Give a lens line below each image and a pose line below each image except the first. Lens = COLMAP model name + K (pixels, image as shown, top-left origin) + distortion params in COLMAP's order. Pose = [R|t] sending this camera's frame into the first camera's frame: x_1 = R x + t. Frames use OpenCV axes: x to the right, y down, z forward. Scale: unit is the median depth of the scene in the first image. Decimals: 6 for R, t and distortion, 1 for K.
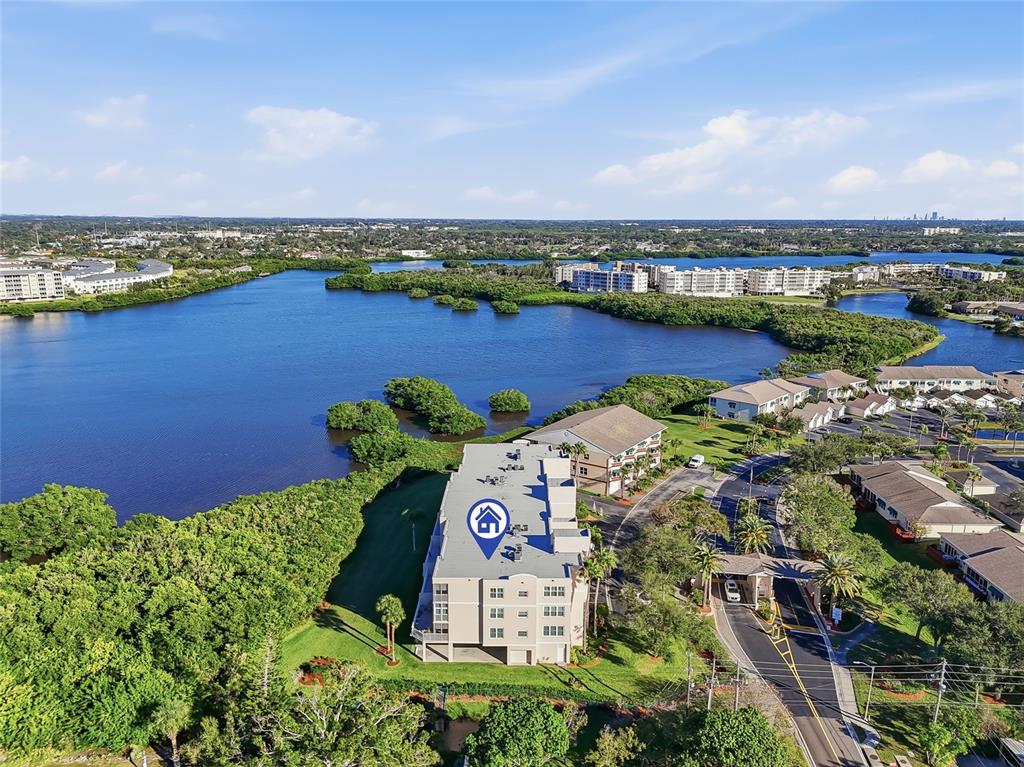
lens RADIAL K [[749.3, 0, 514.5], [0, 749.3, 388.2], [0, 0, 1]] dist [0.074828, -0.079193]
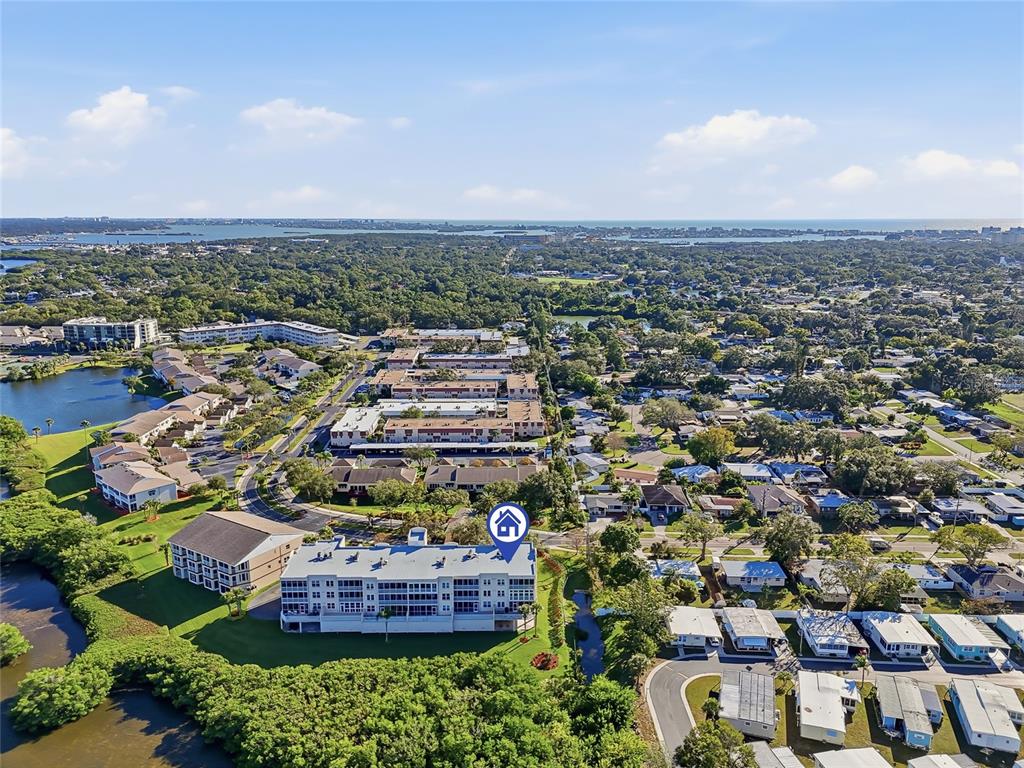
lens RADIAL K [[746.2, 0, 514.4], [0, 746.2, 385.0], [0, 0, 1]] dist [0.079146, -0.084856]
pose [[-0.020709, -0.227017, 0.973671, -0.298998], [0.220650, 0.948828, 0.225918, -0.101263], [-0.975133, 0.219519, 0.030442, 0.155275]]
